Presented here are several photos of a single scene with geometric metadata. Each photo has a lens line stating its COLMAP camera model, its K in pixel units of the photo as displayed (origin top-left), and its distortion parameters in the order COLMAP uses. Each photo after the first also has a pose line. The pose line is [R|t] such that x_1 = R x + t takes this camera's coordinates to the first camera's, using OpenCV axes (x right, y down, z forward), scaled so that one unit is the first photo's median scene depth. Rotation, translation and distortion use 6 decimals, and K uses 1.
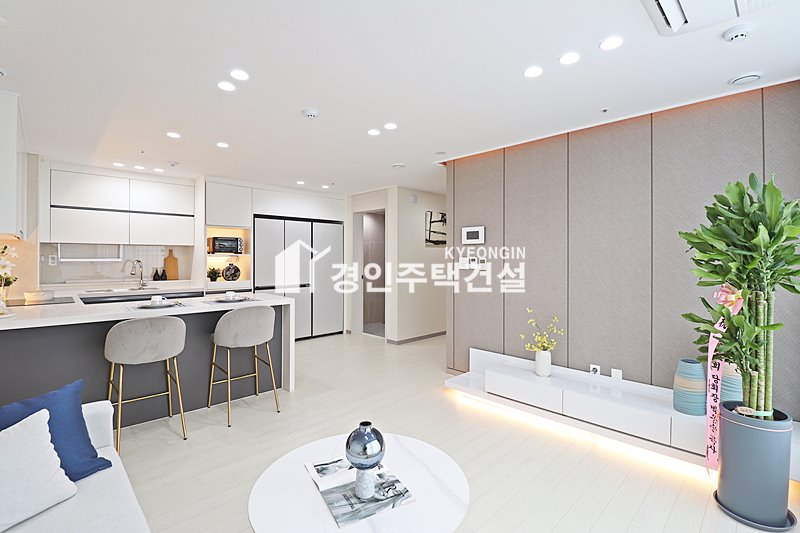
lens RADIAL K [[372.7, 0, 400.2], [0, 372.7, 261.2], [0, 0, 1]] dist [-0.012413, -0.007336]
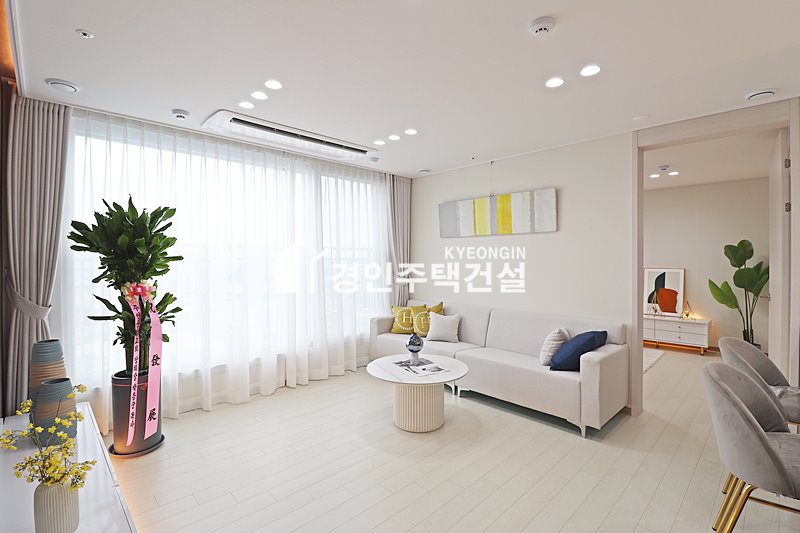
lens RADIAL K [[372.7, 0, 399.0], [0, 372.7, 263.0], [0, 0, 1]] dist [-0.012413, -0.007336]
pose [[-0.999538, -0.000812, 0.030391, -0.022232], [-0.000252, 0.999830, 0.018435, -0.010512], [-0.030401, 0.018419, -0.999368, 1.003250]]
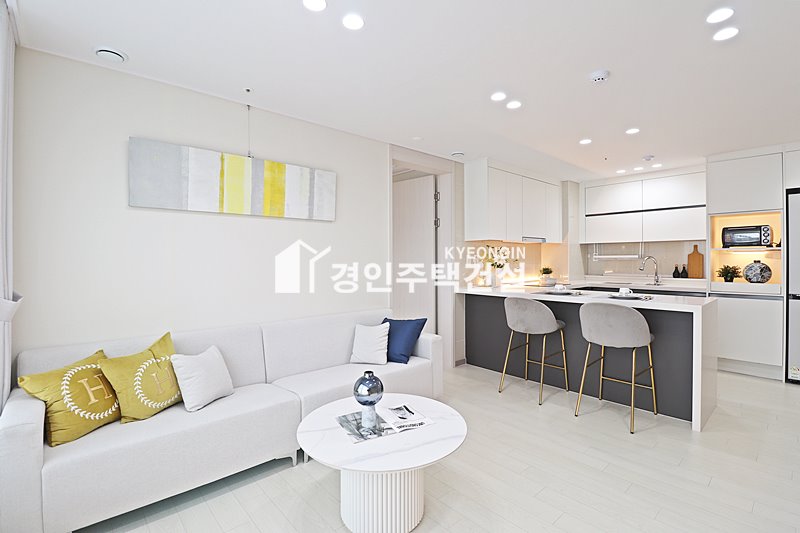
lens RADIAL K [[372.7, 0, 399.7], [0, 372.7, 263.2], [0, 0, 1]] dist [-0.012413, -0.007336]
pose [[-0.051283, 0.009631, -0.998638, 0.377178], [-0.004829, 0.999939, 0.009891, 0.009140], [0.998672, 0.005330, -0.051234, 0.360494]]
